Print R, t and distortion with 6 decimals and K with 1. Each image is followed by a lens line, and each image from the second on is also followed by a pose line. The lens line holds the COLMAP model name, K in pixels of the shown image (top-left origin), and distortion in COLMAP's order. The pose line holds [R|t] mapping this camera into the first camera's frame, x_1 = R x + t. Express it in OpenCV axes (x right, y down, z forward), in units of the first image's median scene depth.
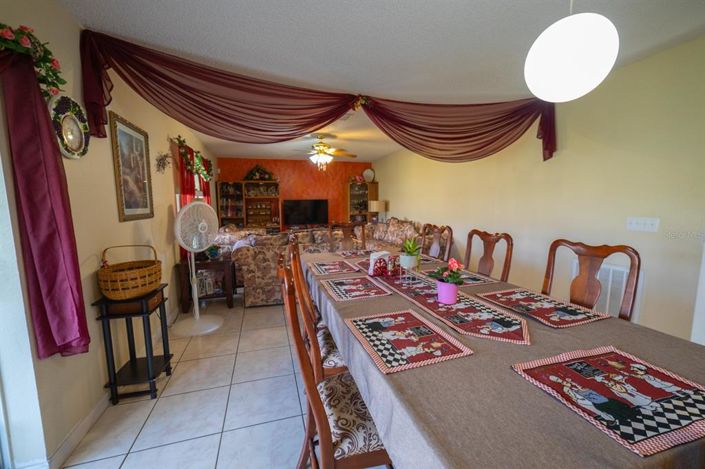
lens RADIAL K [[269.3, 0, 365.2], [0, 269.3, 234.5], [0, 0, 1]] dist [-0.029735, 0.011586]
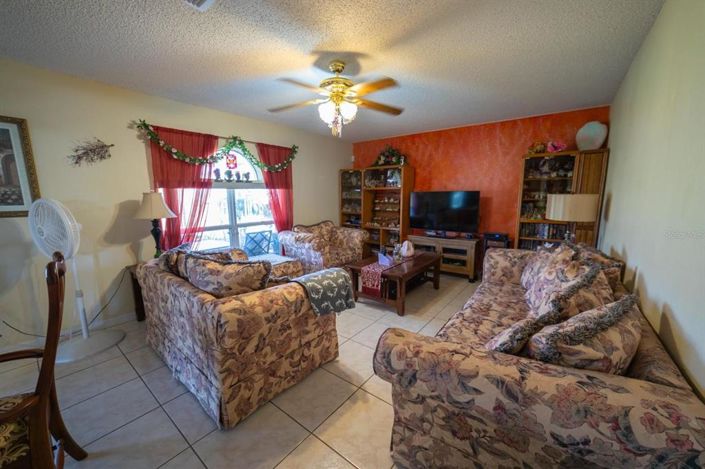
lens RADIAL K [[269.3, 0, 365.2], [0, 269.3, 234.5], [0, 0, 1]] dist [-0.029735, 0.011586]
pose [[0.555714, 0.126114, -0.821753, 0.210265], [-0.098590, 0.991450, 0.085485, -0.067525], [0.825507, 0.033511, 0.563396, 0.513575]]
